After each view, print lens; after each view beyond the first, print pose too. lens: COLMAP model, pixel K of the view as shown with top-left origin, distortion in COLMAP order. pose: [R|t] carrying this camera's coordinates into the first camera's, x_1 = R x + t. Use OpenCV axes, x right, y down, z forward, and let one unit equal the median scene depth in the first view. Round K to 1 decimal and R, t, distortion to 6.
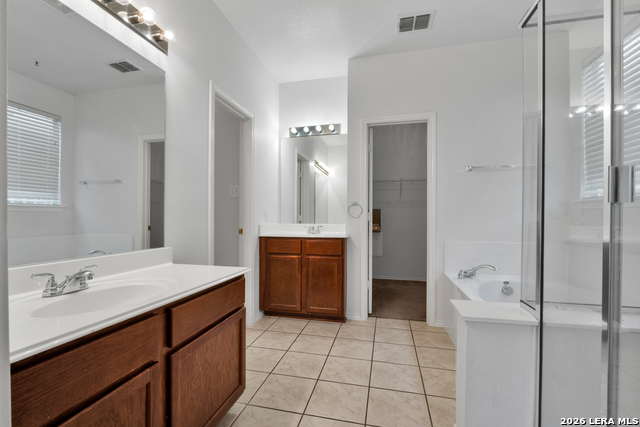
lens RADIAL K [[293.4, 0, 317.6], [0, 293.4, 215.8], [0, 0, 1]] dist [-0.024593, -0.000171]
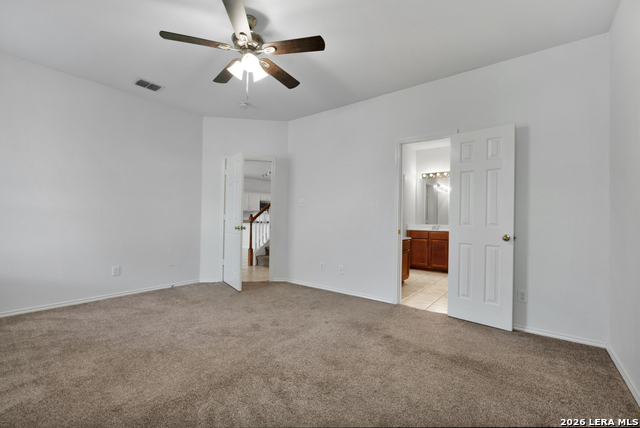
lens RADIAL K [[282.3, 0, 320.0], [0, 282.3, 214.0], [0, 0, 1]] dist [-0.000232, -0.000011]
pose [[0.915324, 0.006262, -0.402670, 0.040620], [-0.009676, 0.999932, -0.006445, -0.021512], [0.402602, 0.009795, 0.915323, -0.995324]]
